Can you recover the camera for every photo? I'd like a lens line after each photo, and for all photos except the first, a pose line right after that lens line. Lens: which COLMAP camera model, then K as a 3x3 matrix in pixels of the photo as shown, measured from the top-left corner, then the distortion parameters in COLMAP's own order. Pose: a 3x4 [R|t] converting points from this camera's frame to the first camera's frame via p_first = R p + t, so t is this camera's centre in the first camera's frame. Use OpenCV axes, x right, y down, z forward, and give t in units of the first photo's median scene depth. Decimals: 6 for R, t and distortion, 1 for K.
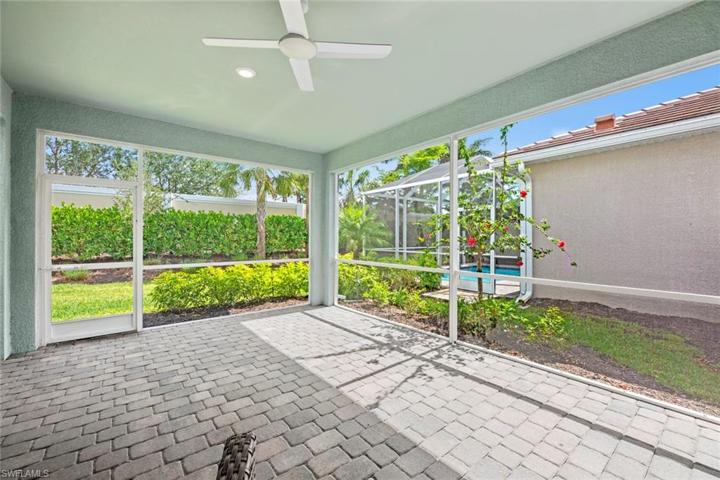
lens RADIAL K [[301.7, 0, 356.7], [0, 301.7, 237.1], [0, 0, 1]] dist [-0.000135, -0.000052]
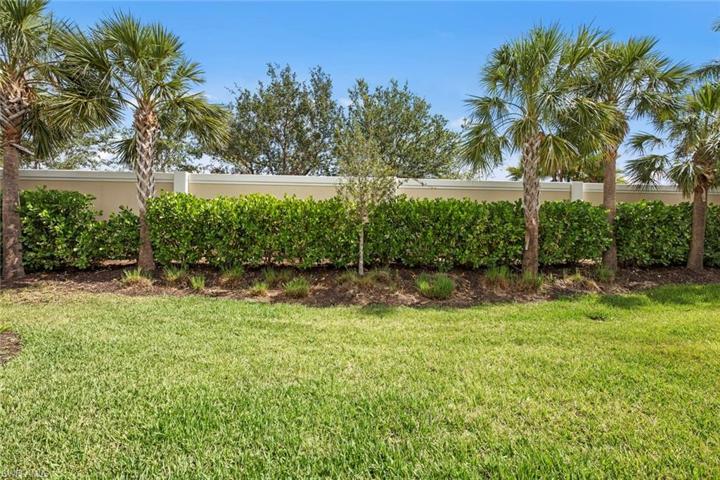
lens RADIAL K [[301.7, 0, 356.7], [0, 301.7, 237.1], [0, 0, 1]] dist [-0.000135, -0.000052]
pose [[0.836689, 0.003152, -0.547669, -0.360349], [-0.004835, 0.999987, -0.001632, -0.001165], [0.547657, 0.004013, 0.836693, 0.413669]]
